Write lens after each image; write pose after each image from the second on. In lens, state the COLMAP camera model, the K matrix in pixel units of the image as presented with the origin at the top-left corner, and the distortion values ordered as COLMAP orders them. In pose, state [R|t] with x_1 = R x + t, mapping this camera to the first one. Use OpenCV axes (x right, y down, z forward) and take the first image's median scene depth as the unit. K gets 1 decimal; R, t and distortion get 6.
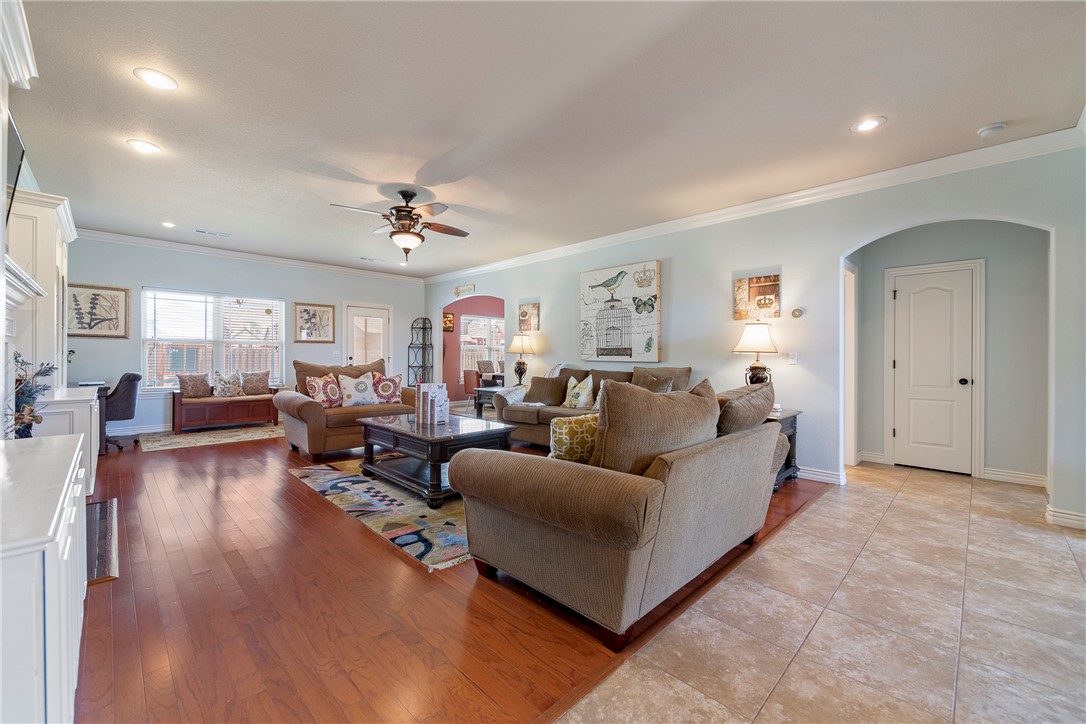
lens RADIAL K [[431.4, 0, 541.5], [0, 431.4, 358.3], [0, 0, 1]] dist [-0.002924, -0.000577]
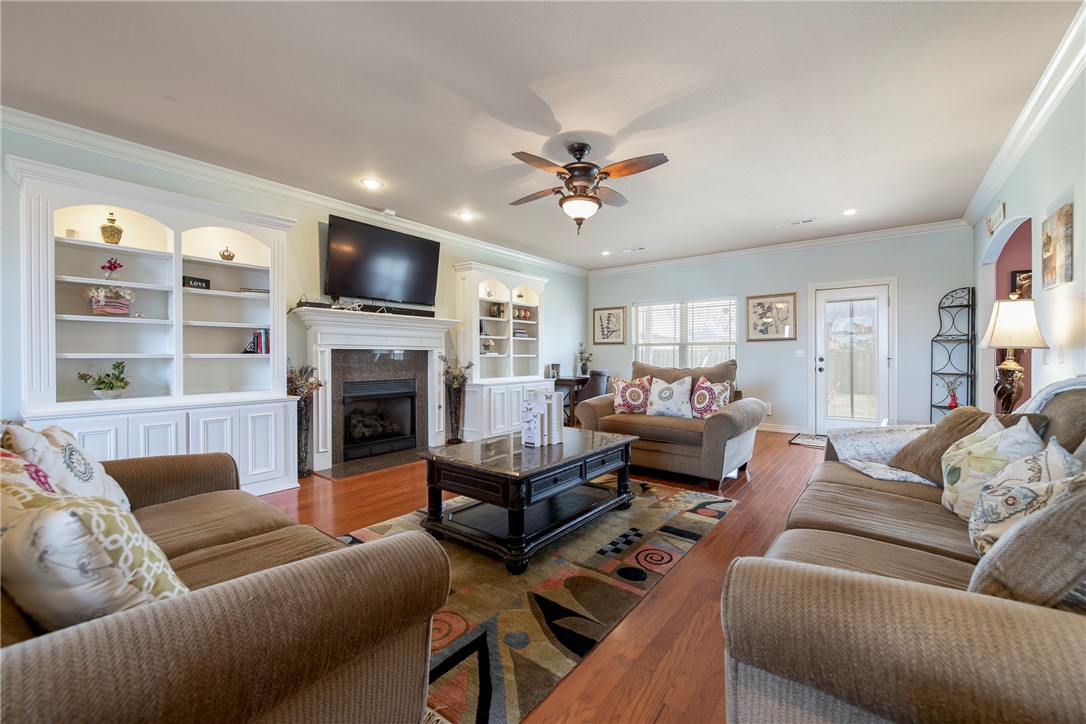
lens RADIAL K [[431.4, 0, 545.1], [0, 431.4, 358.4], [0, 0, 1]] dist [-0.002924, -0.000577]
pose [[0.129403, -0.002655, -0.991588, 0.330132], [-0.002757, 0.999992, -0.003038, 0.002013], [0.991588, 0.003127, 0.129395, 0.607376]]
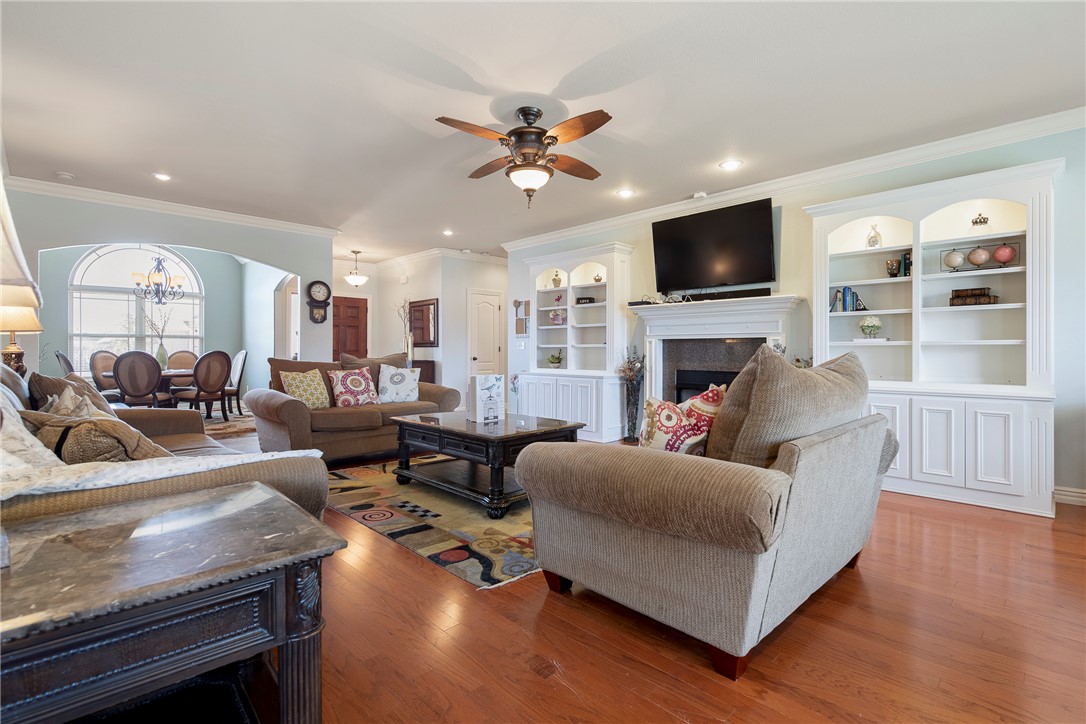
lens RADIAL K [[476.8, 0, 542.1], [0, 476.8, 348.2], [0, 0, 1]] dist [-0.000596, -0.000822]
pose [[-0.999598, 0.005428, -0.027815, -0.222523], [0.005084, 0.999910, 0.012411, -0.011185], [0.027880, 0.012265, -0.999536, 1.301824]]
